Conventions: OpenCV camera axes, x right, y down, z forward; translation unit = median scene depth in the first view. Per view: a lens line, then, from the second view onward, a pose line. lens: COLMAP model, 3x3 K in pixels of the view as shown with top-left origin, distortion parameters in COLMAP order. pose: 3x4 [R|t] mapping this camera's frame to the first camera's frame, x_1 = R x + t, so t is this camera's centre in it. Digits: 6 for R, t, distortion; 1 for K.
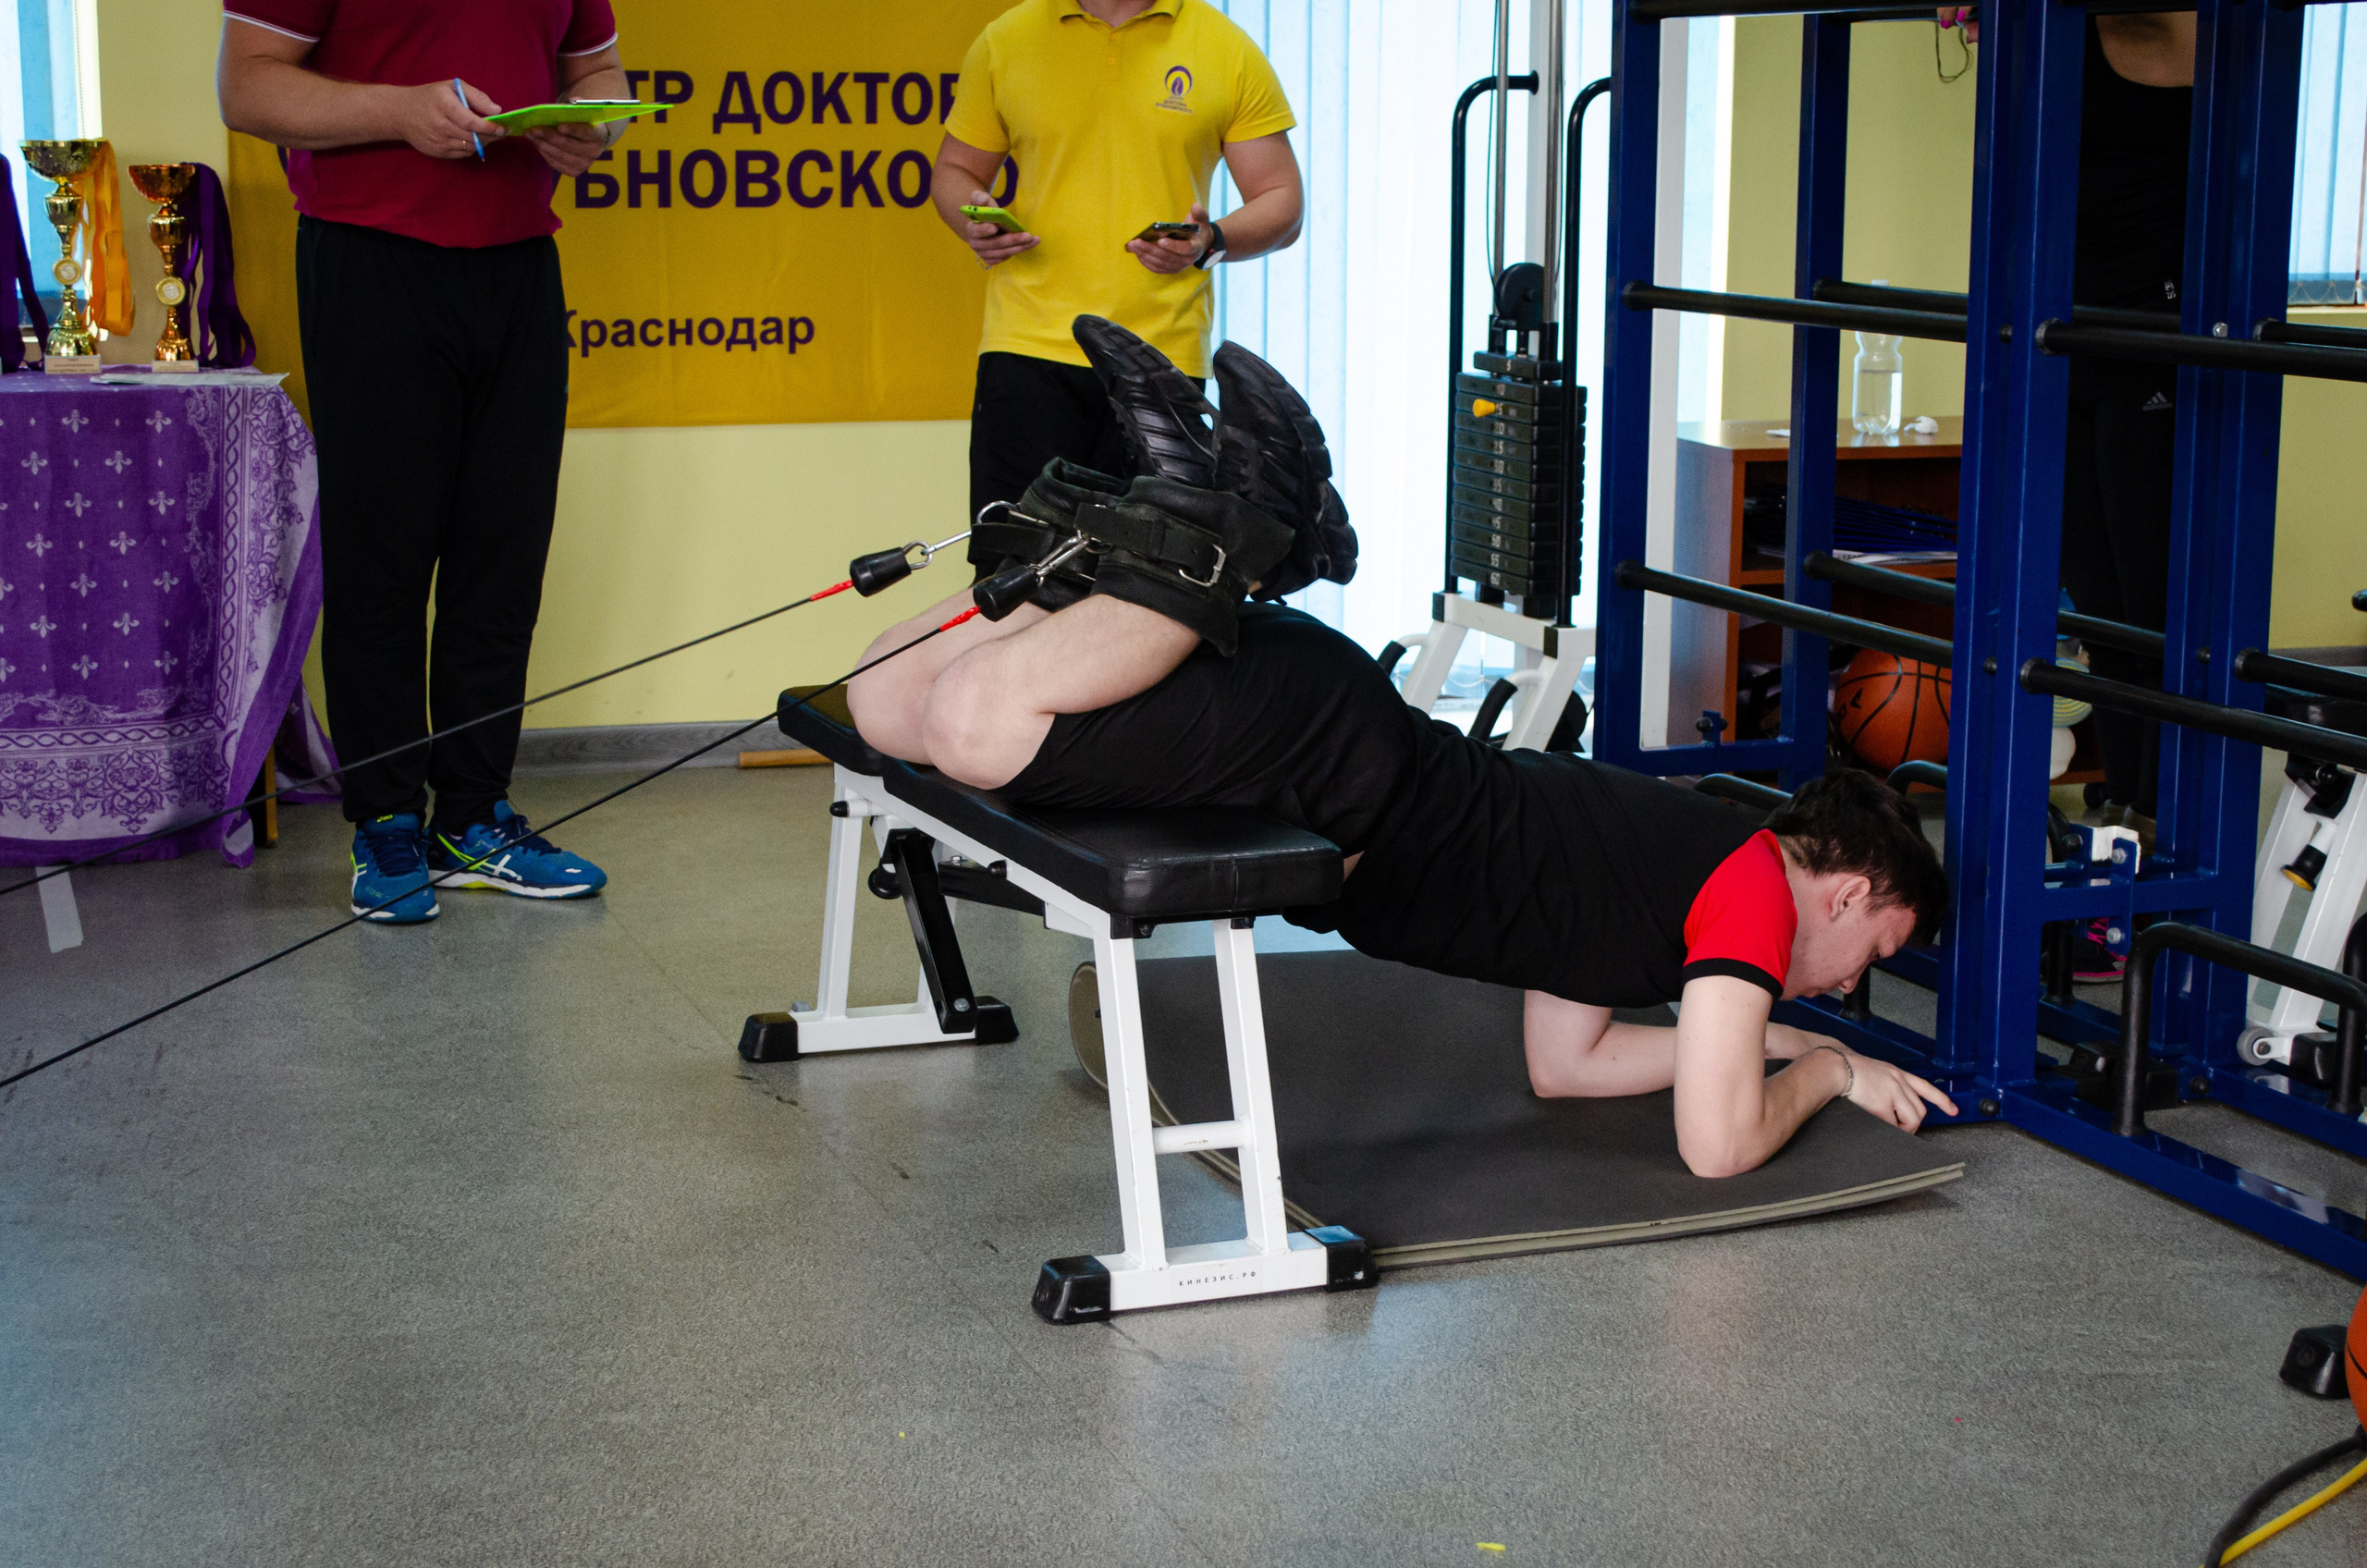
lens RADIAL K [[3722.3, 0, 1183.5], [0, 3722.3, 784.0], [0, 0, 1]] dist [-0.039511, -0.017644]
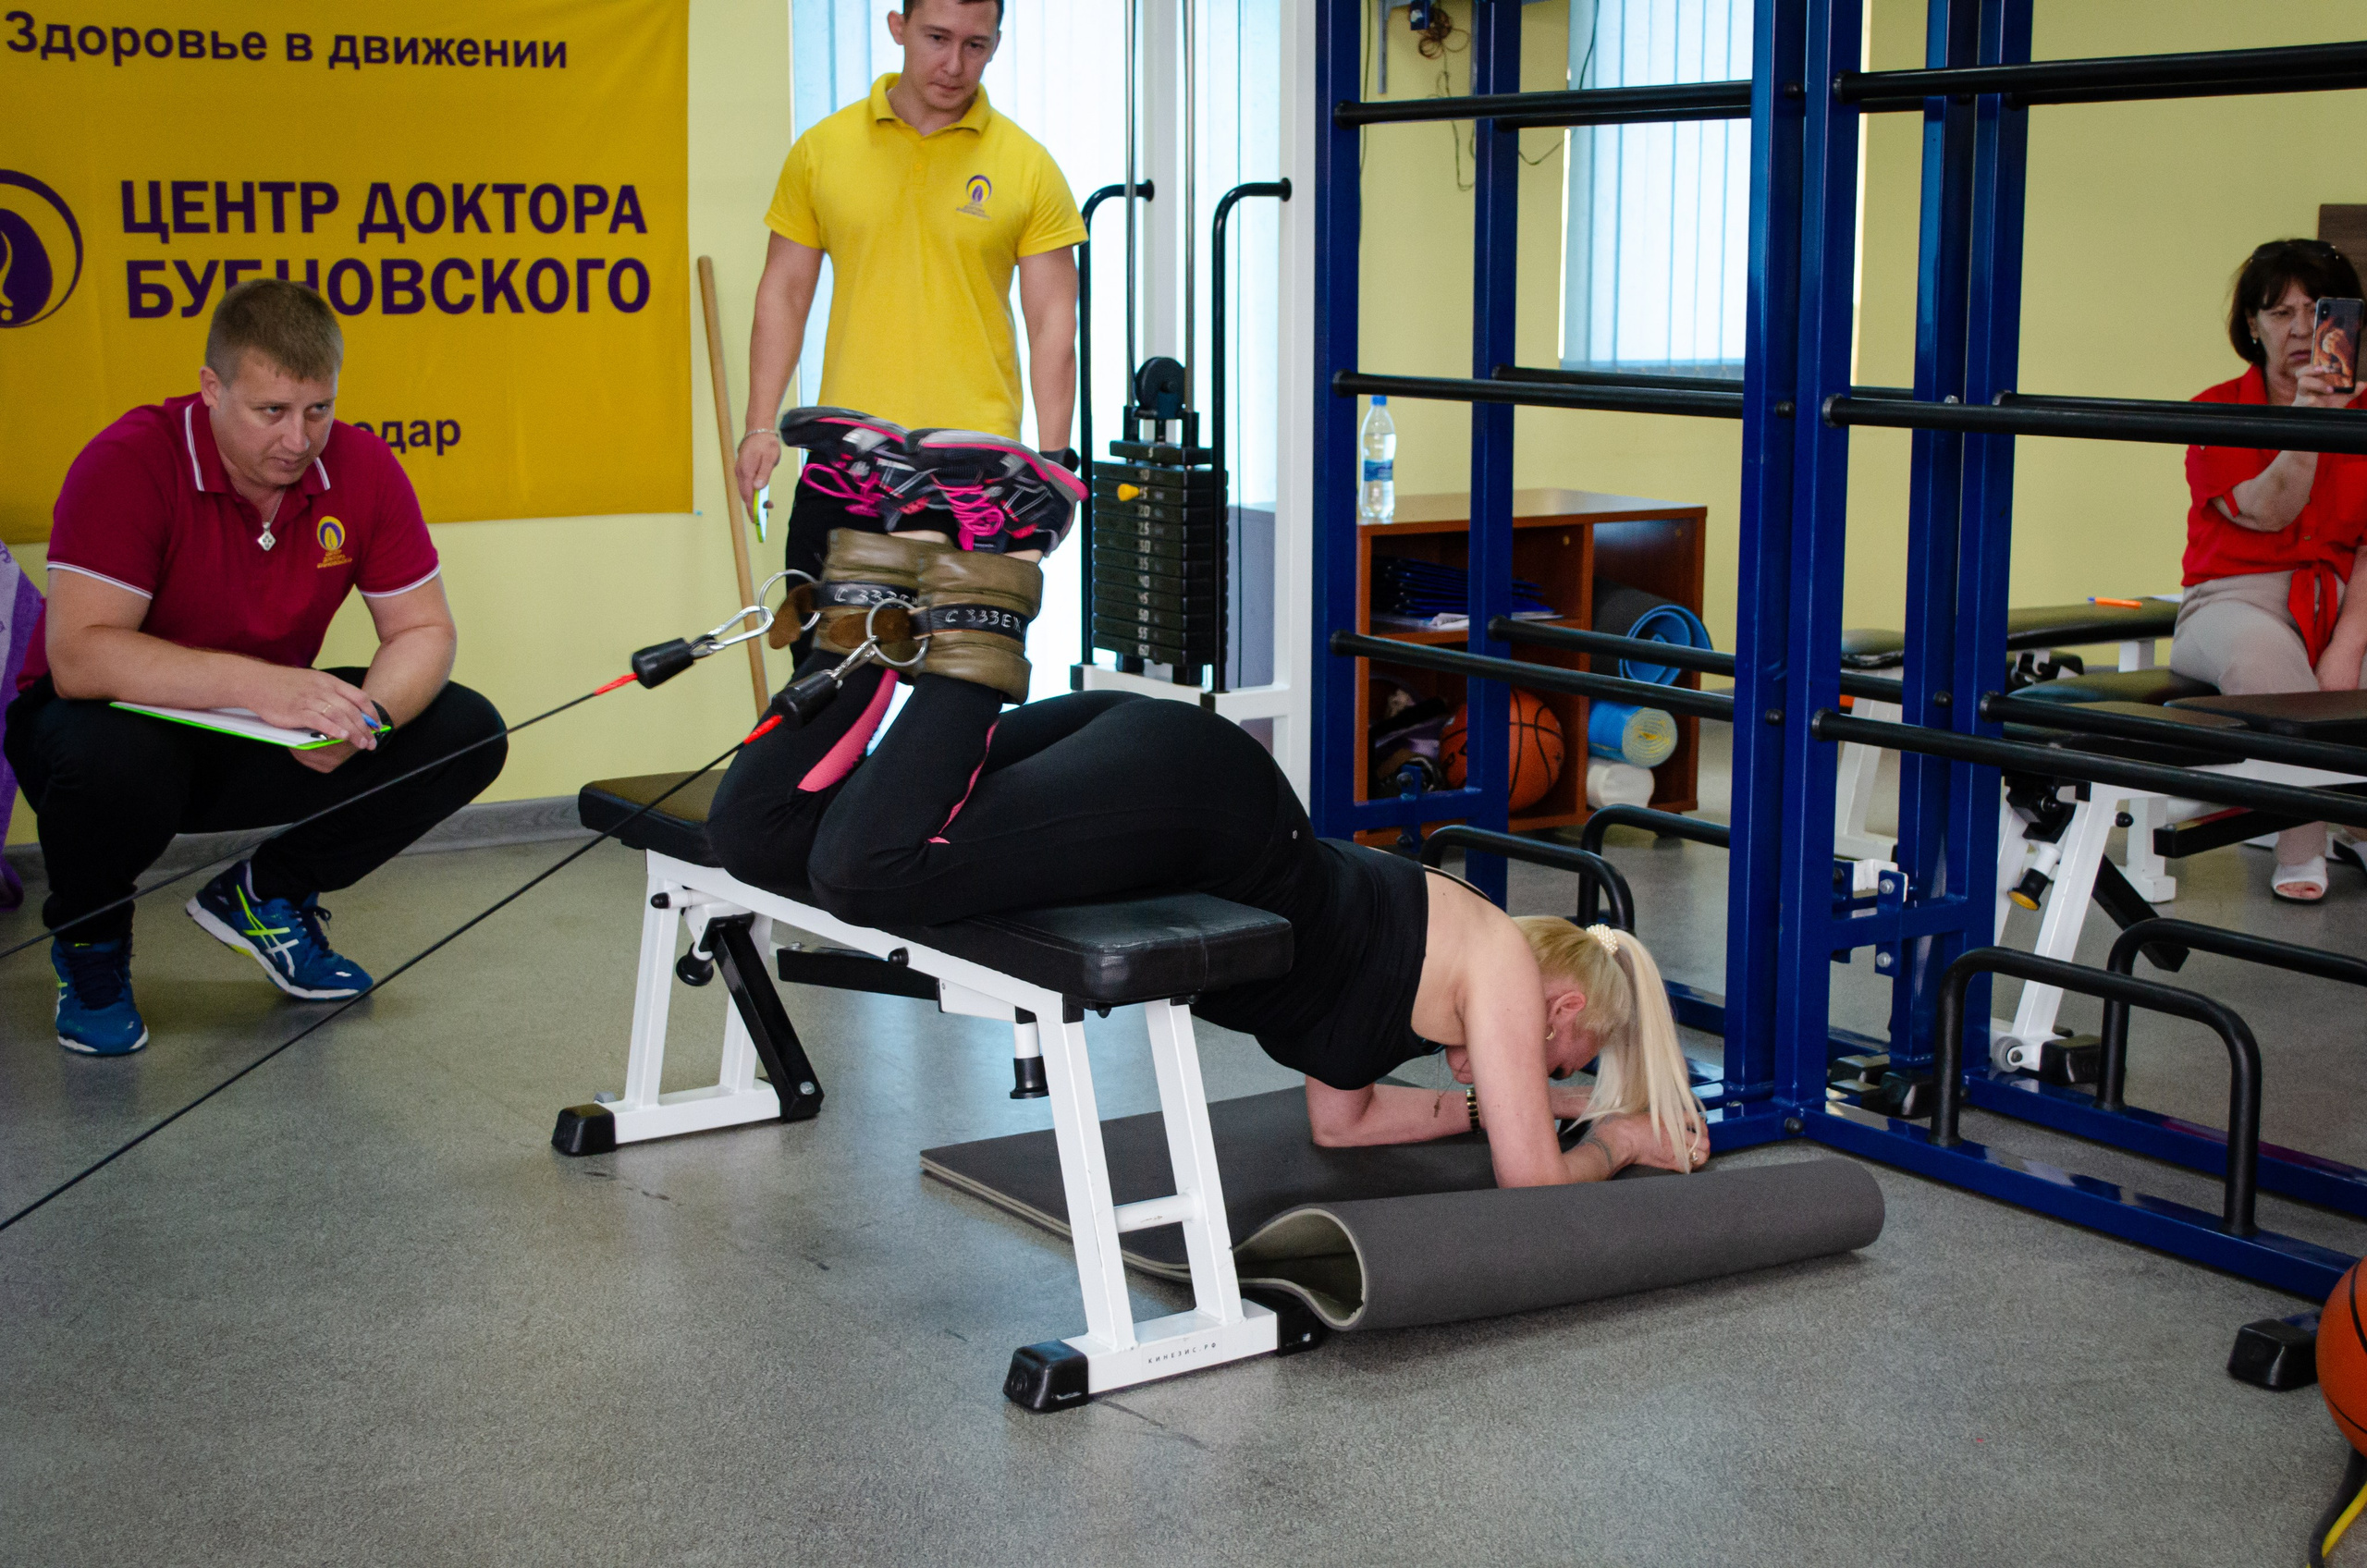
lens RADIAL K [[3238.7, 0, 1183.5], [0, 3238.7, 784.0], [0, 0, 1]] dist [-0.009418, -0.052839]
pose [[0.975711, -0.042134, 0.214974, -0.113857], [0.044643, 0.998980, -0.006828, -0.010116], [-0.214467, 0.016260, 0.976596, 0.087478]]
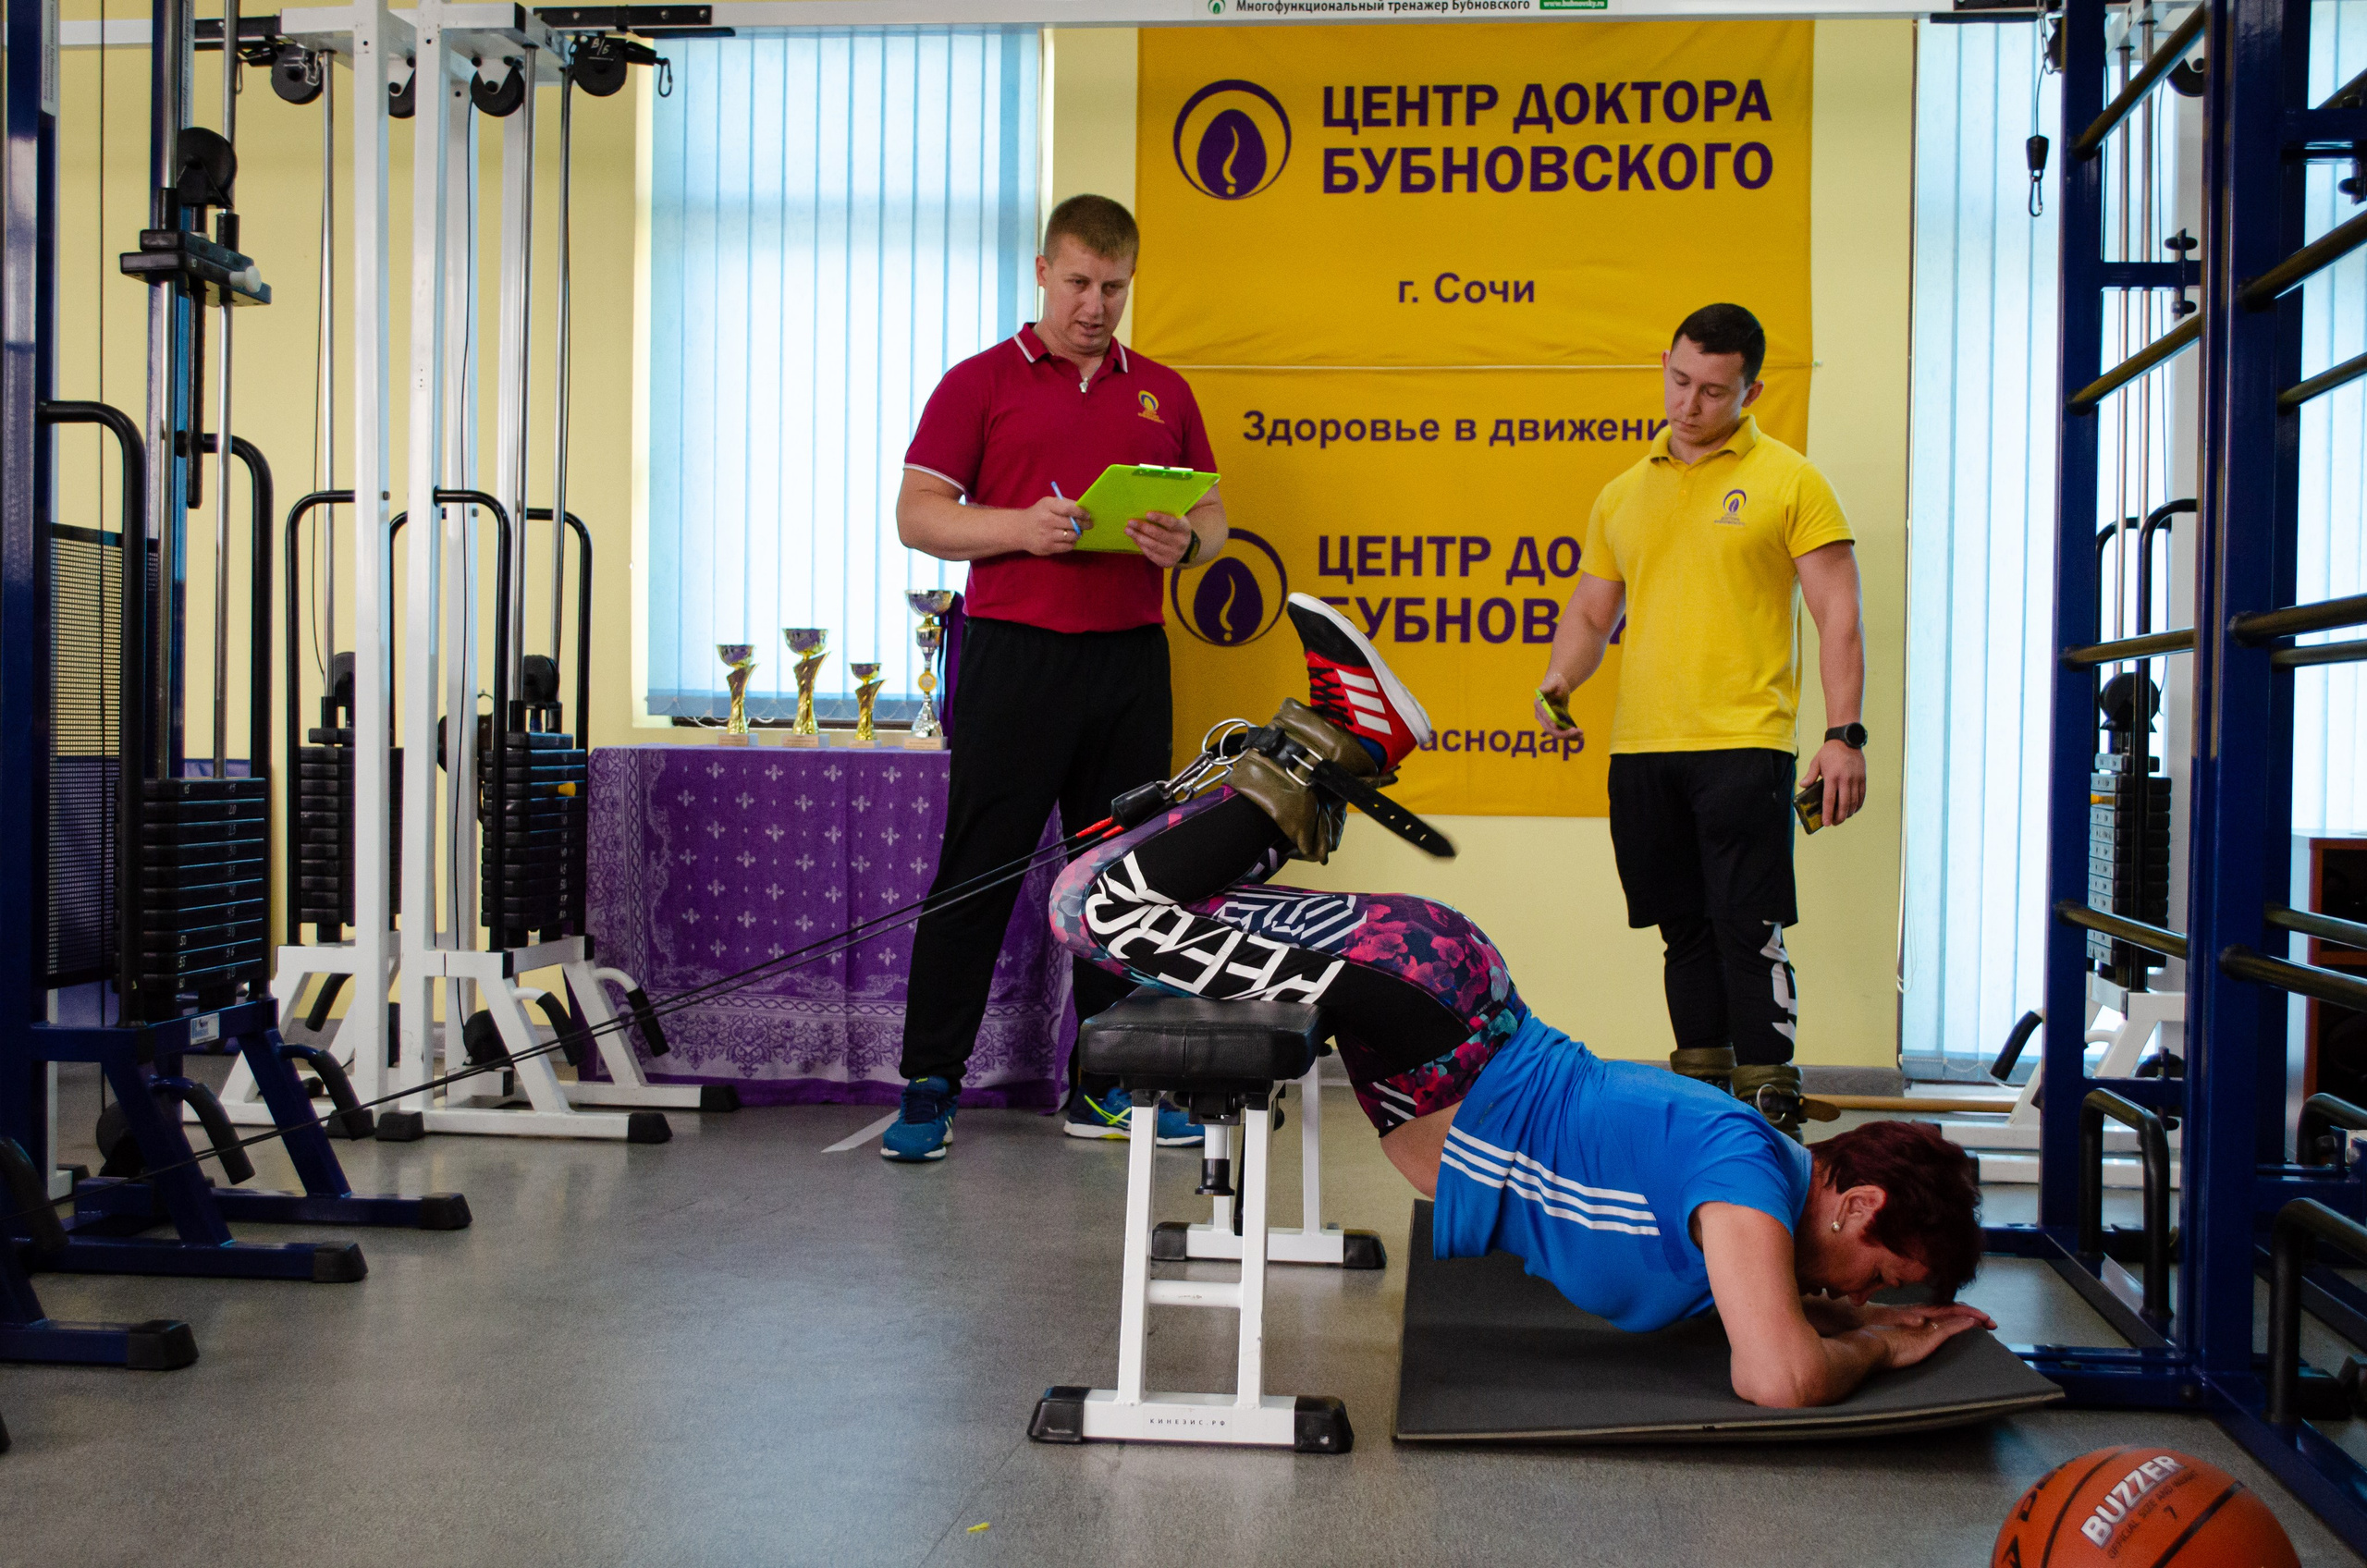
lens RADIAL K [[2793.2, 0, 1195.6], [0, 2793.2, 784.0], [0, 0, 1]] dist [0.087788, -0.618358]
pose [[0.891025, 0.016677, -0.453647, 0.235604], [-0.090164, 0.985917, -0.140851, 0.039211], [0.444909, 0.166404, 0.879980, 0.139917]]
